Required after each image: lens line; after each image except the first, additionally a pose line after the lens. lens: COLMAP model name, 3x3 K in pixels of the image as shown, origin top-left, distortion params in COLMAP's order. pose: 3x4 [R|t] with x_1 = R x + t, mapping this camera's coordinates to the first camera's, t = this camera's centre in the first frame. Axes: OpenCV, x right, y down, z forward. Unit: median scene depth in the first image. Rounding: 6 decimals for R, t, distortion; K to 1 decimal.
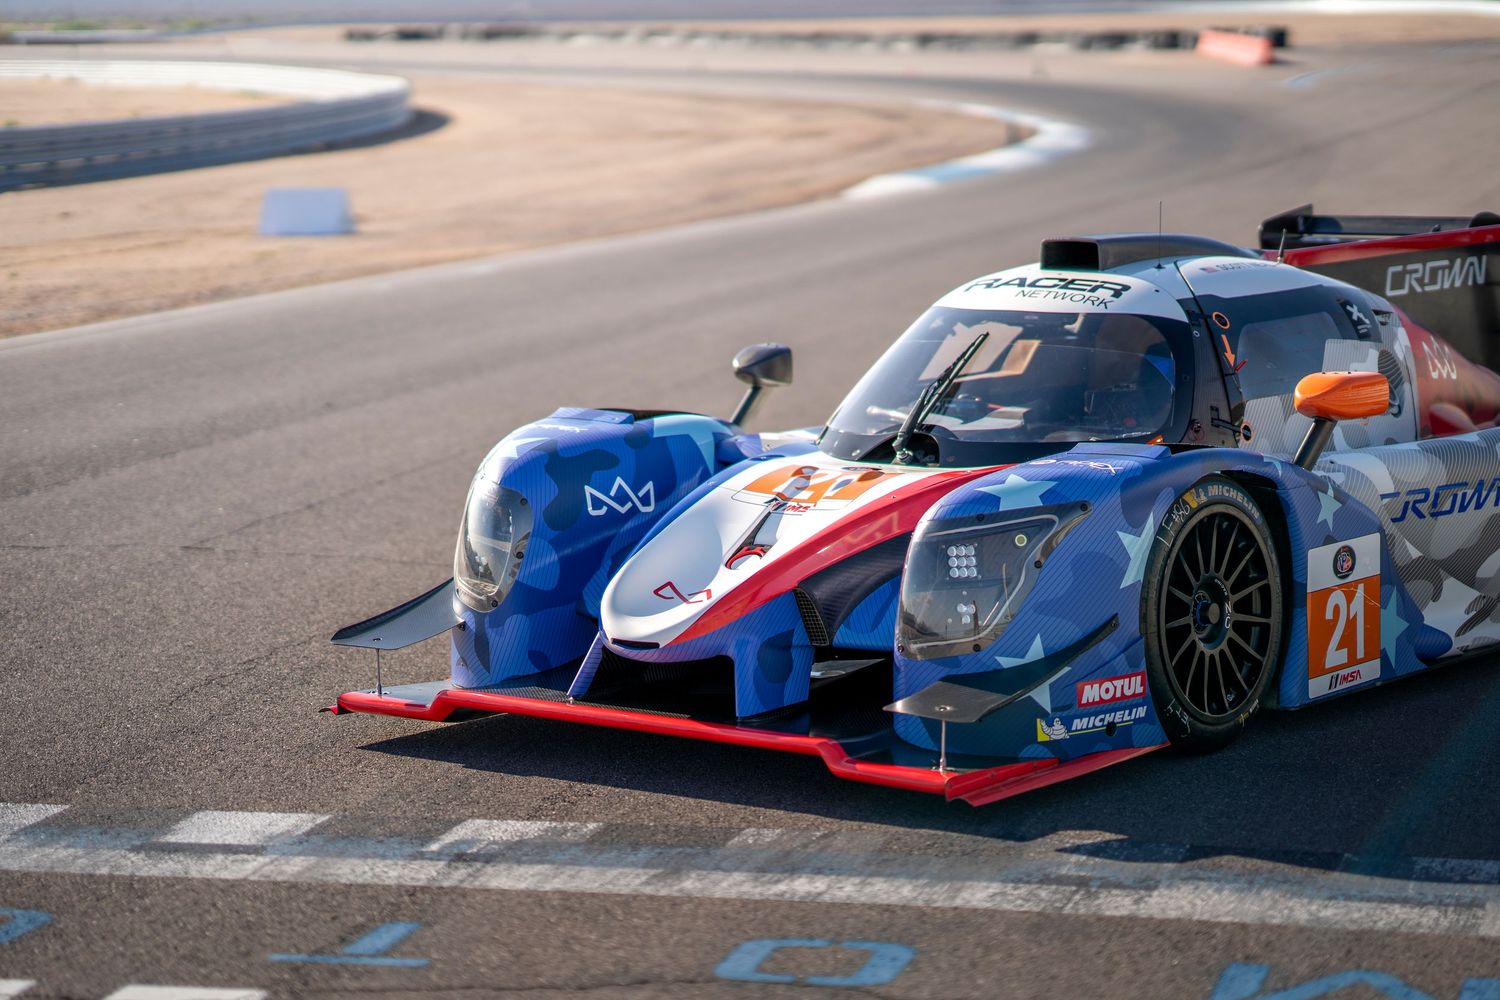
lens RADIAL K [[3698.3, 0, 750.2], [0, 3698.3, 500.4], [0, 0, 1]] dist [0.009255, 0.000000]
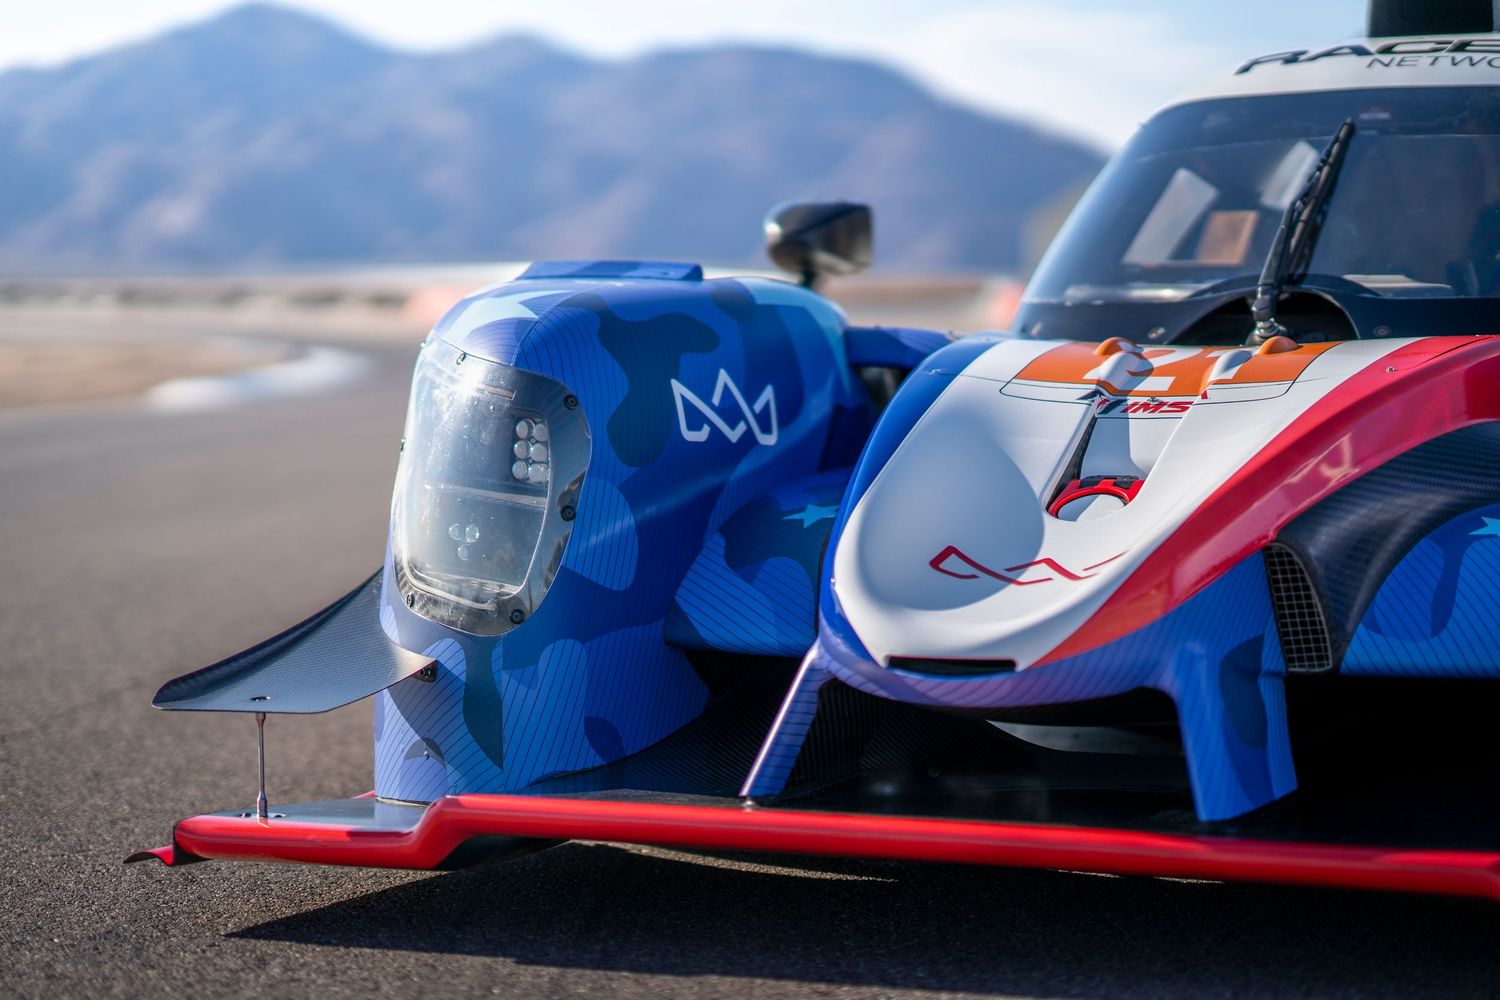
lens RADIAL K [[3698.3, 0, 750.3], [0, 3698.3, 499.6], [0, 0, 1]] dist [0.009255, 0.000000]
pose [[0.974419, -0.001855, 0.224732, -0.141526], [0.019200, 0.996997, -0.075020, 0.047488], [-0.223918, 0.077416, 0.971528, 0.525713]]
